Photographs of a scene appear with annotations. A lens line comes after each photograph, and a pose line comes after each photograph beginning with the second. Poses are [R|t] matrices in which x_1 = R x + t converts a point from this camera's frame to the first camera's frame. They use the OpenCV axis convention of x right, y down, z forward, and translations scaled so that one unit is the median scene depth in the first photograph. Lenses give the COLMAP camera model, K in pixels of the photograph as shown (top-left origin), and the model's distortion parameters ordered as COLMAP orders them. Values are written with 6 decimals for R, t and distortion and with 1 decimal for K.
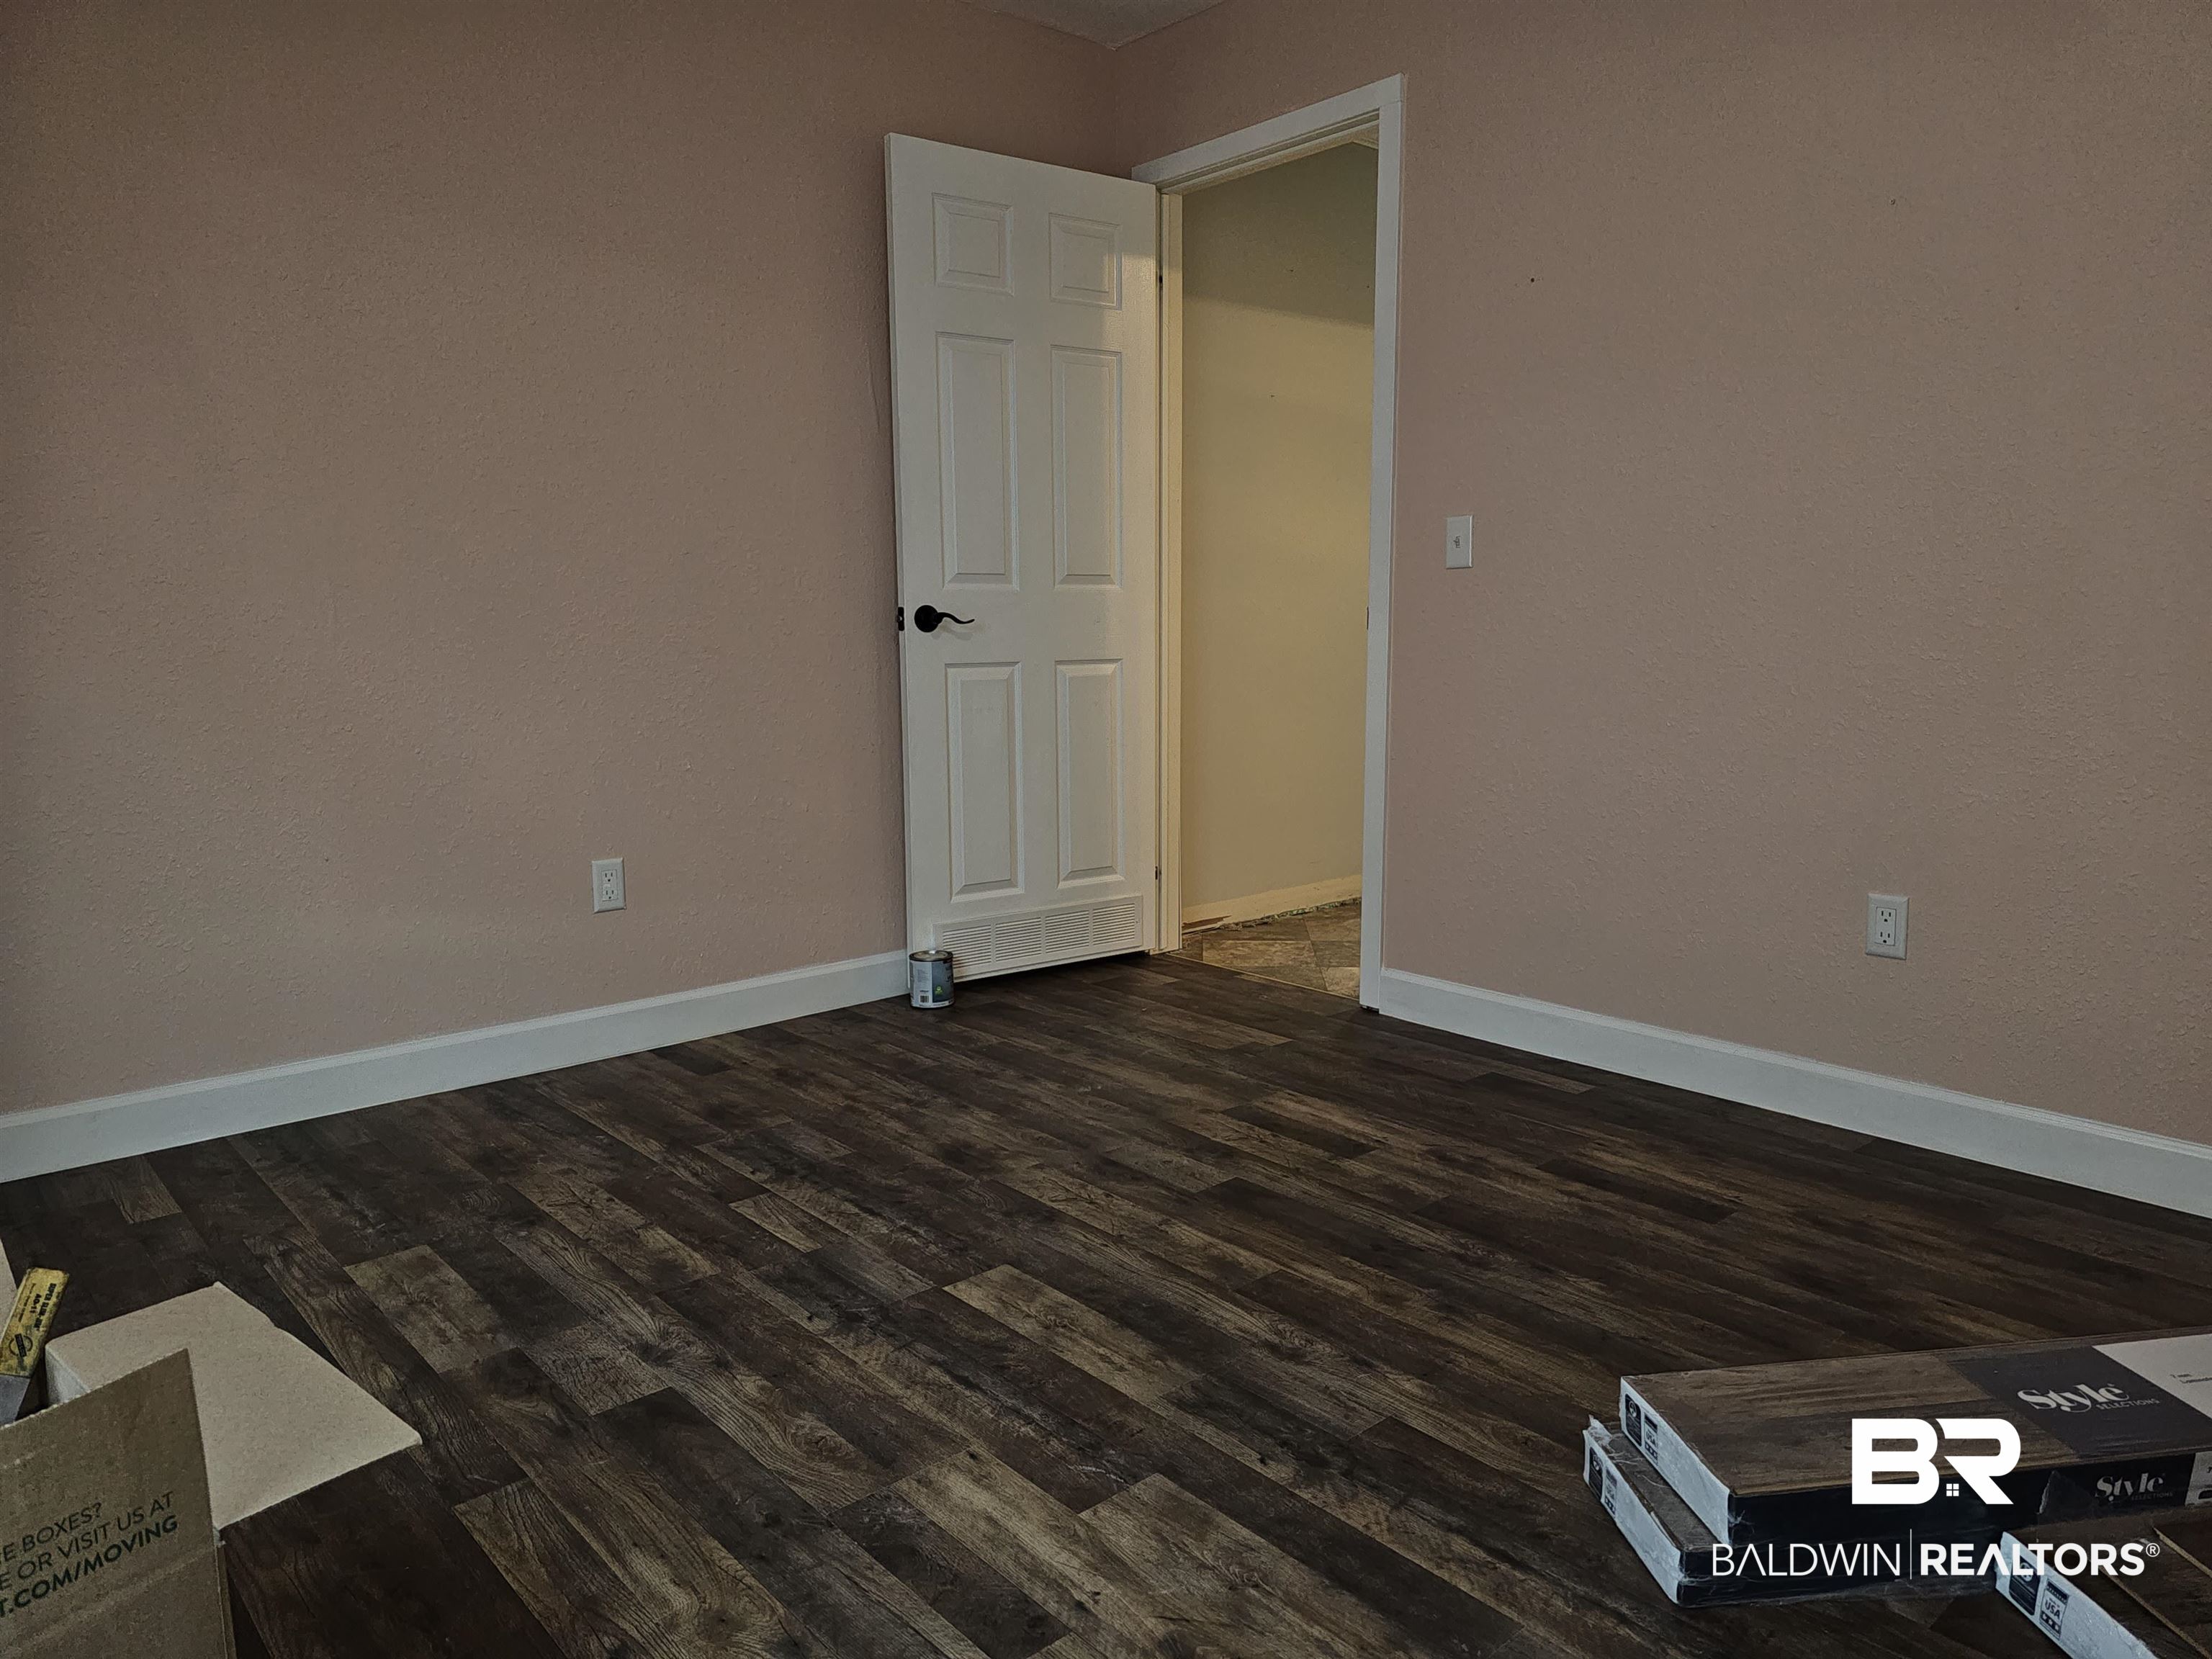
lens RADIAL K [[1498.5, 0, 1106.0], [0, 1498.5, 829.5], [0, 0, 1]] dist [0.004975, -0.030250]
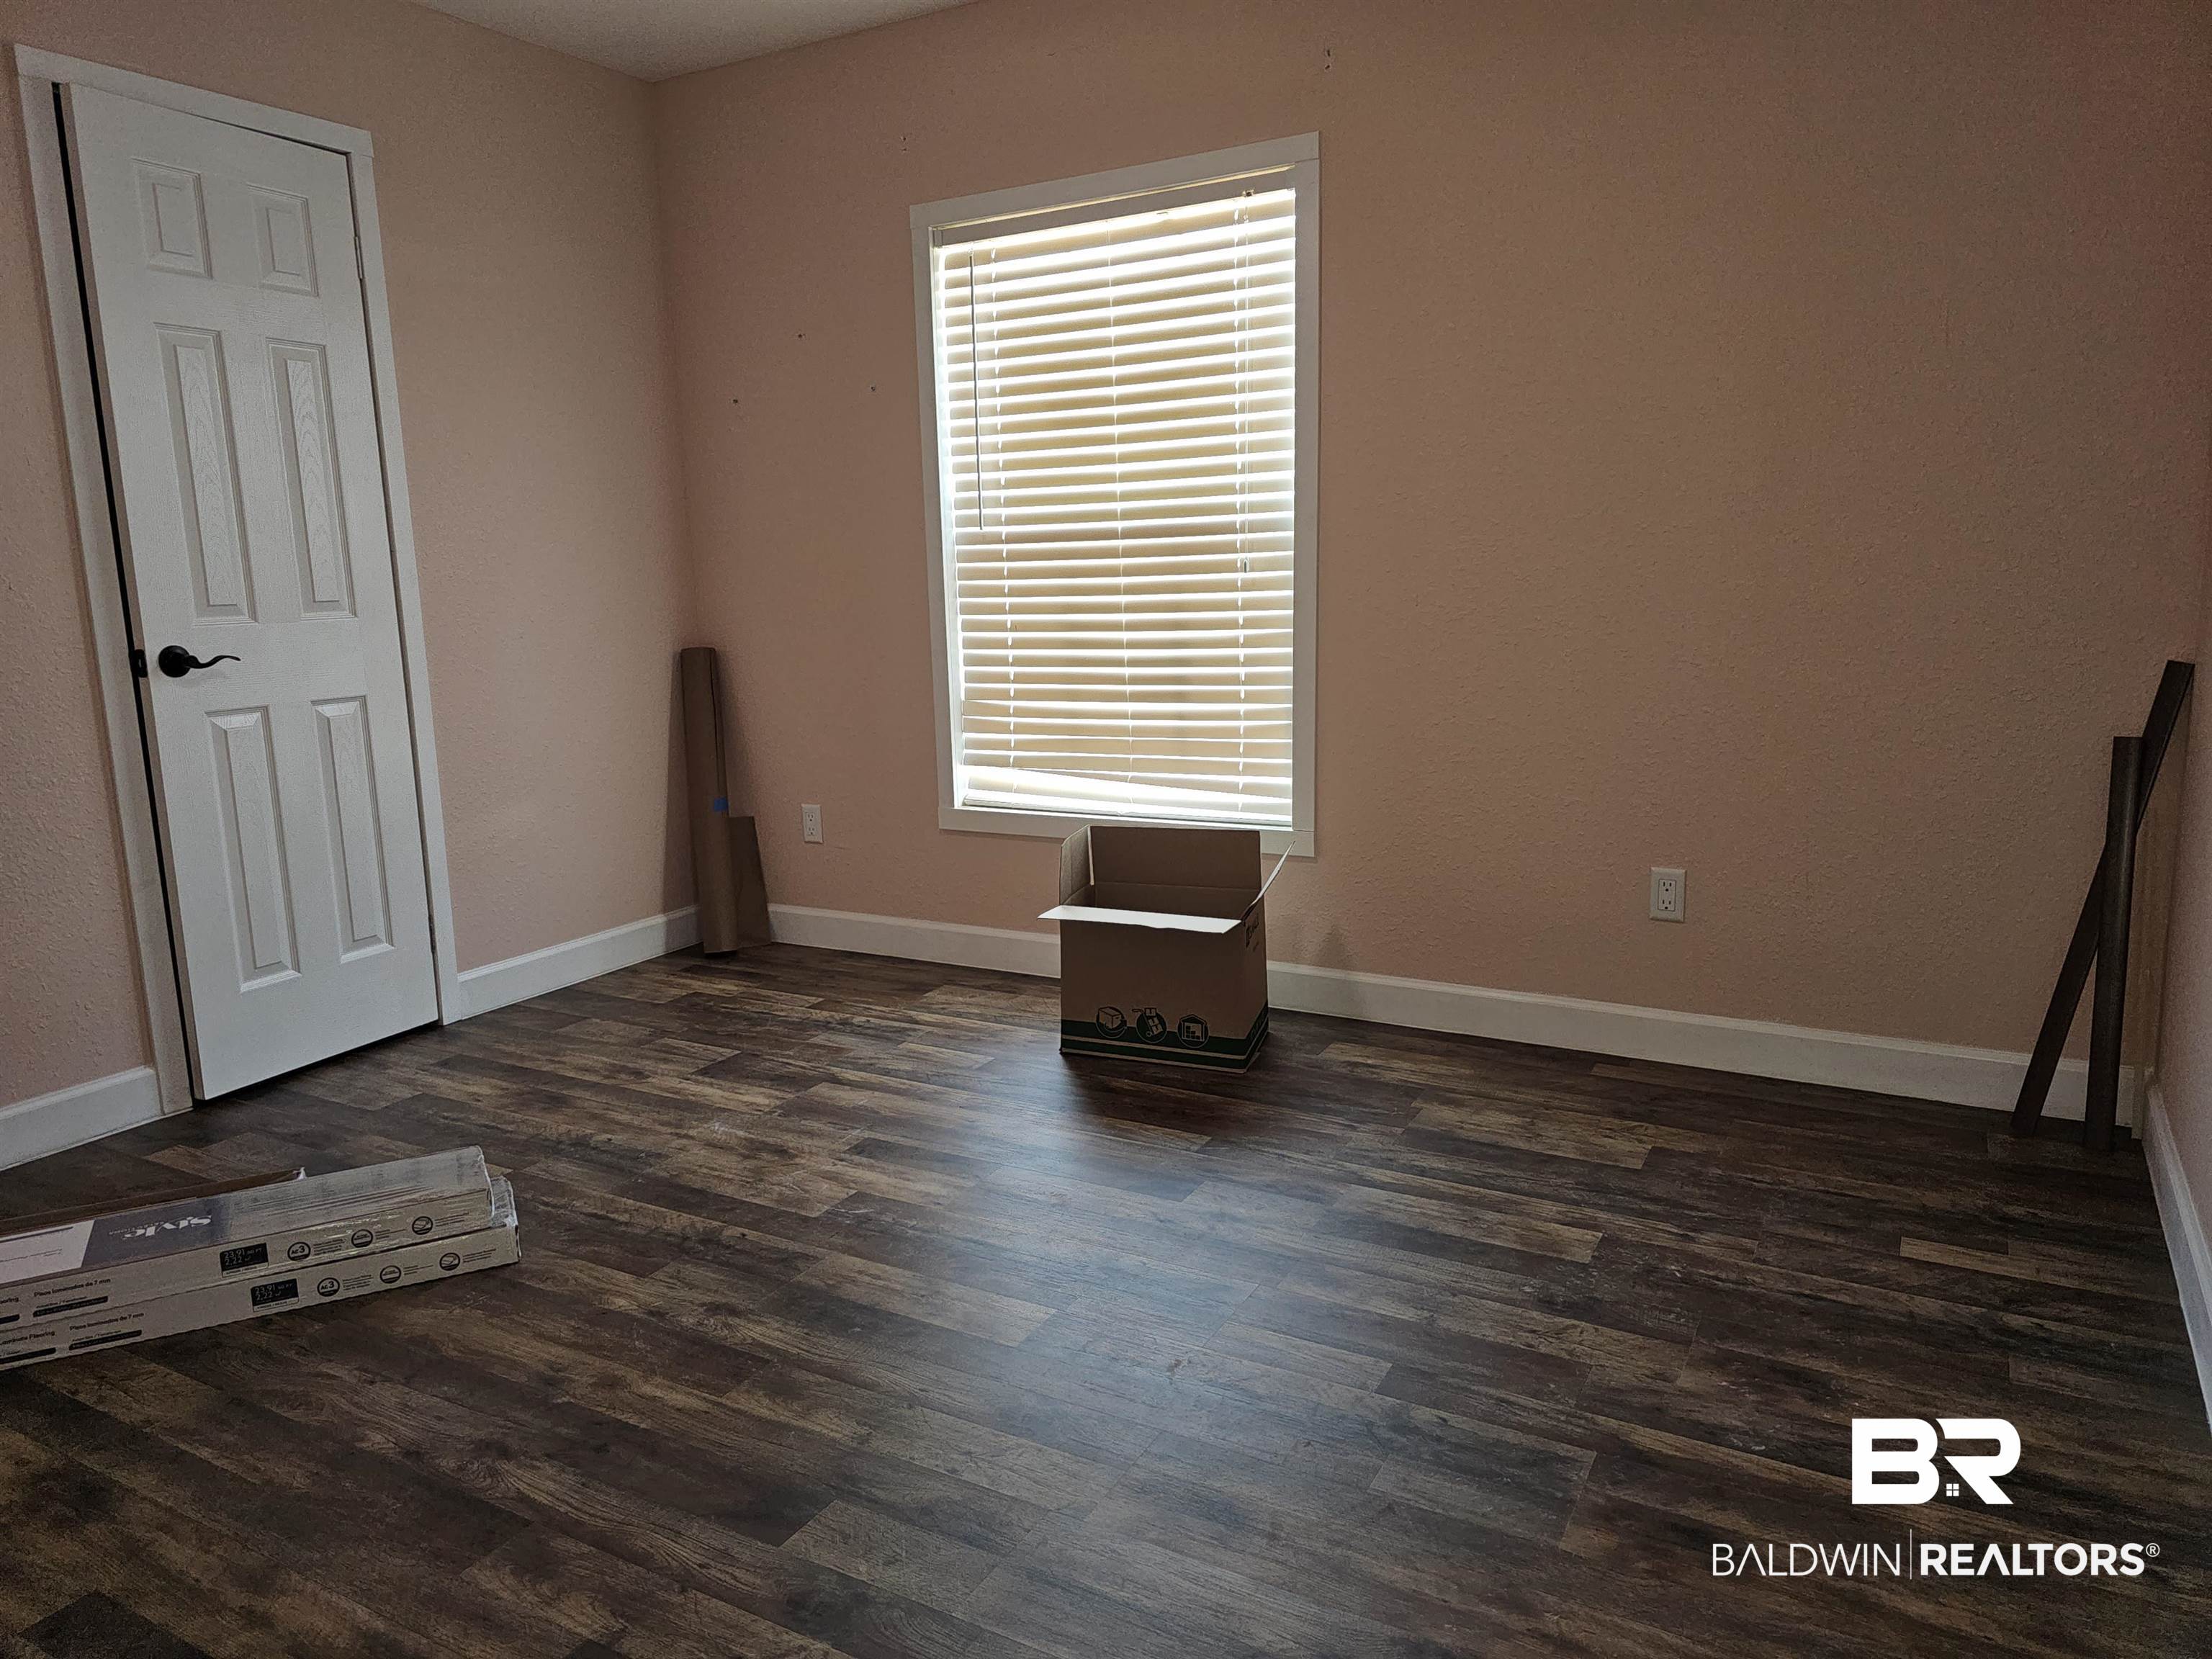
lens RADIAL K [[1498.5, 0, 1106.0], [0, 1498.5, 829.5], [0, 0, 1]] dist [0.004975, -0.030250]
pose [[-0.945520, 0.088409, -0.313330, 0.157212], [-0.014134, 0.950368, 0.310807, -0.339652], [0.325257, 0.298303, -0.897342, 1.875435]]
